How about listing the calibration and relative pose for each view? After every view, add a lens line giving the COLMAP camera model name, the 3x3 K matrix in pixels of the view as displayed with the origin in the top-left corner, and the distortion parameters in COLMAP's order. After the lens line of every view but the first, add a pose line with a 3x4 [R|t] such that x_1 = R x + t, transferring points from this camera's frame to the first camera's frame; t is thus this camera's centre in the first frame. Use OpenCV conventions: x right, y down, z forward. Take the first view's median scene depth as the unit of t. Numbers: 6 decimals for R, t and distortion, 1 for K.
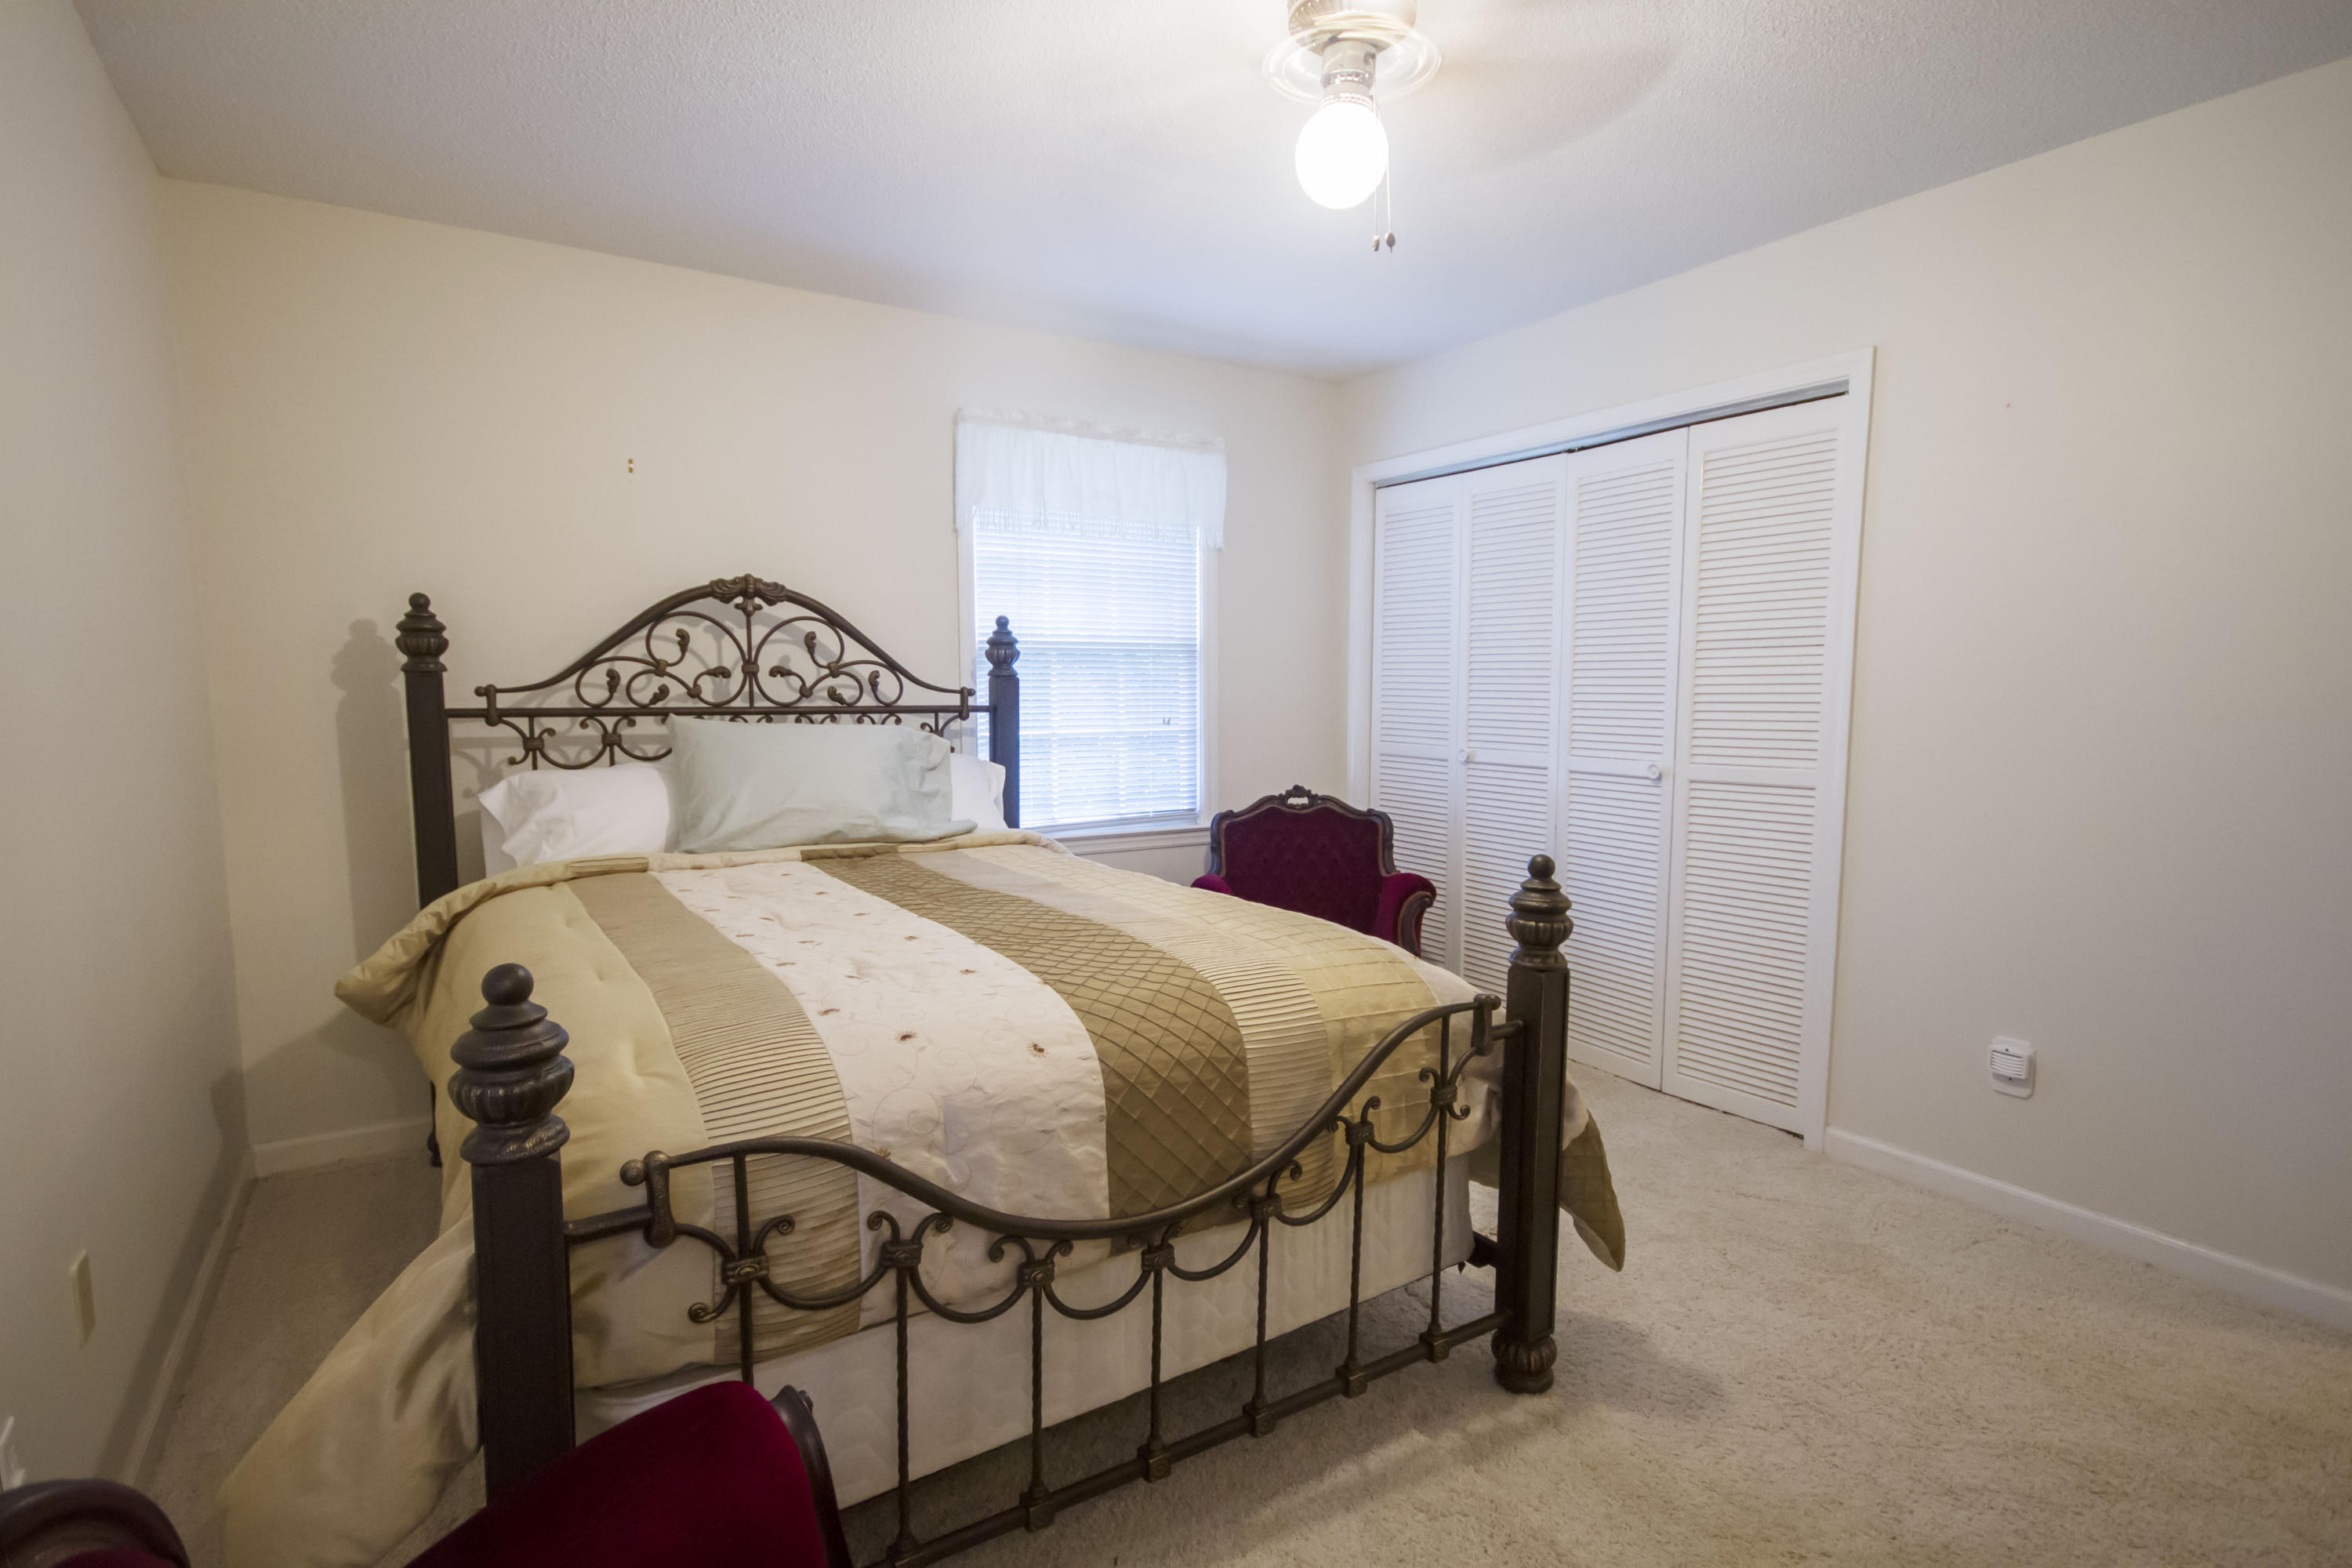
lens RADIAL K [[1176.8, 0, 1181.4], [0, 1176.8, 804.8], [0, 0, 1]] dist [0.000902, 0.001874]
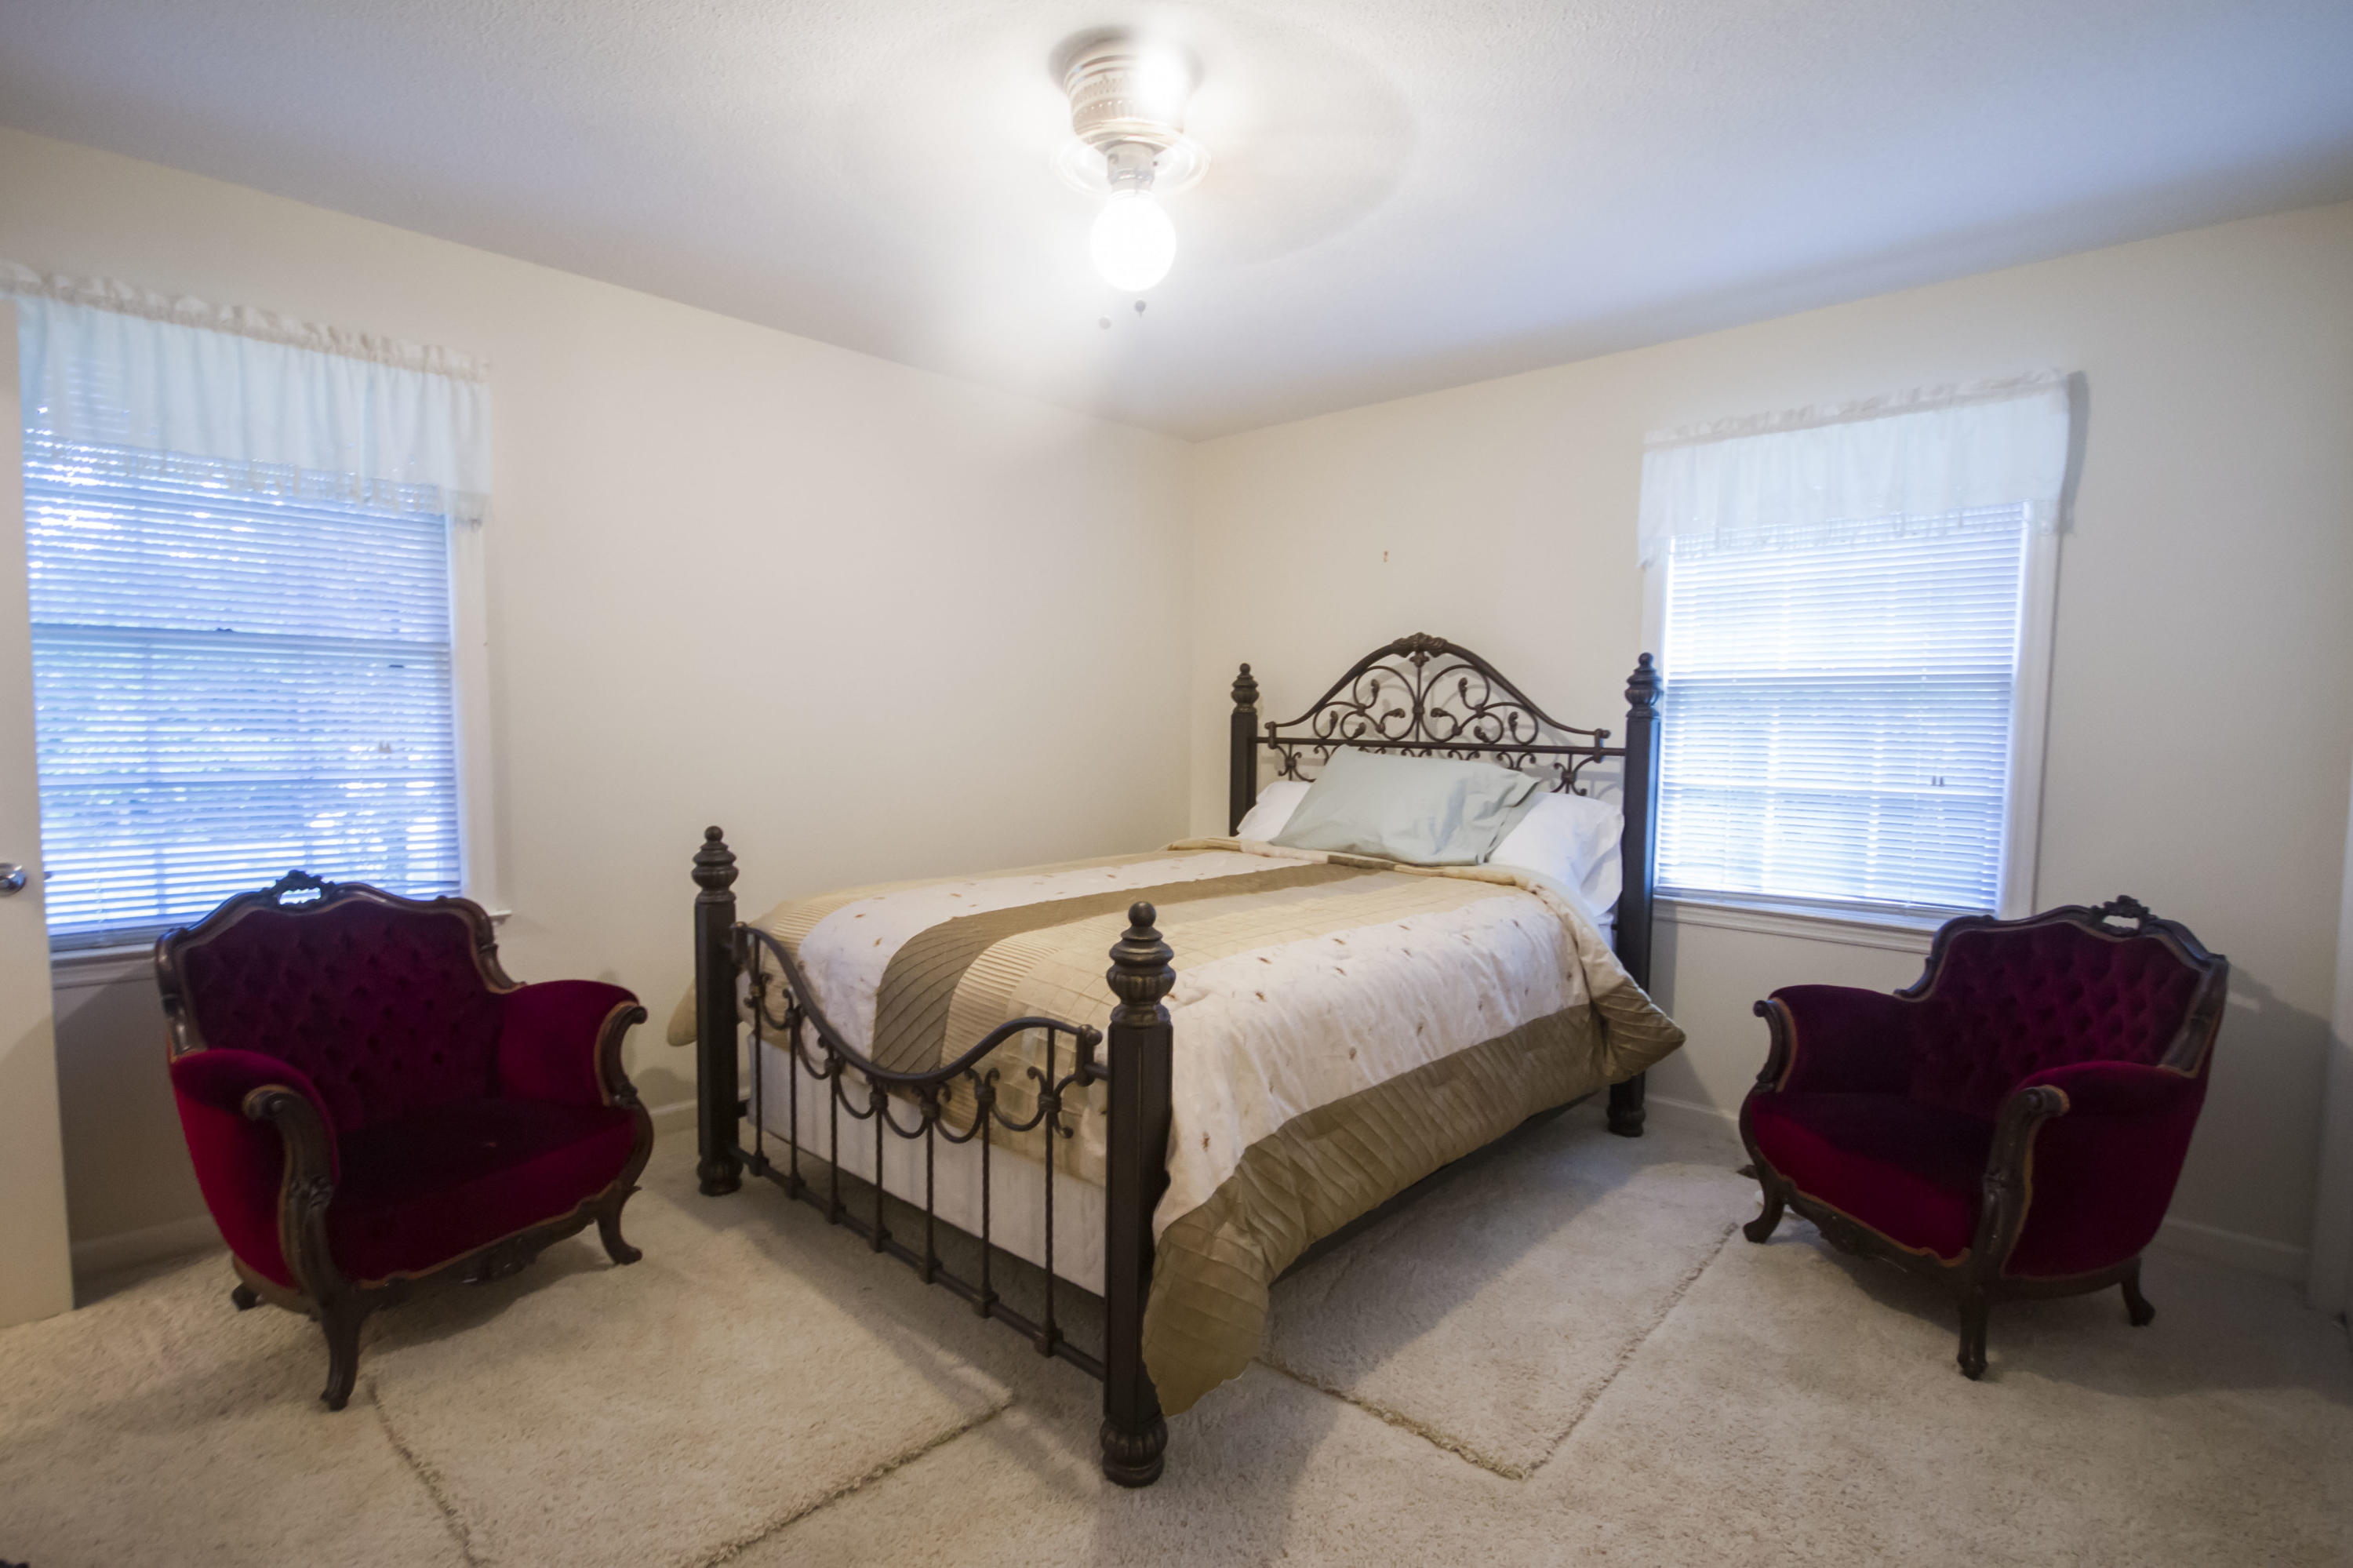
lens RADIAL K [[1134.7, 0, 1171.6], [0, 1134.7, 810.1], [0, 0, 1]] dist [-0.002068, -0.000030]
pose [[0.244670, 0.080693, -0.966243, 0.701427], [-0.112542, 0.992159, 0.054360, -0.048443], [0.963053, 0.095443, 0.251833, 0.471274]]
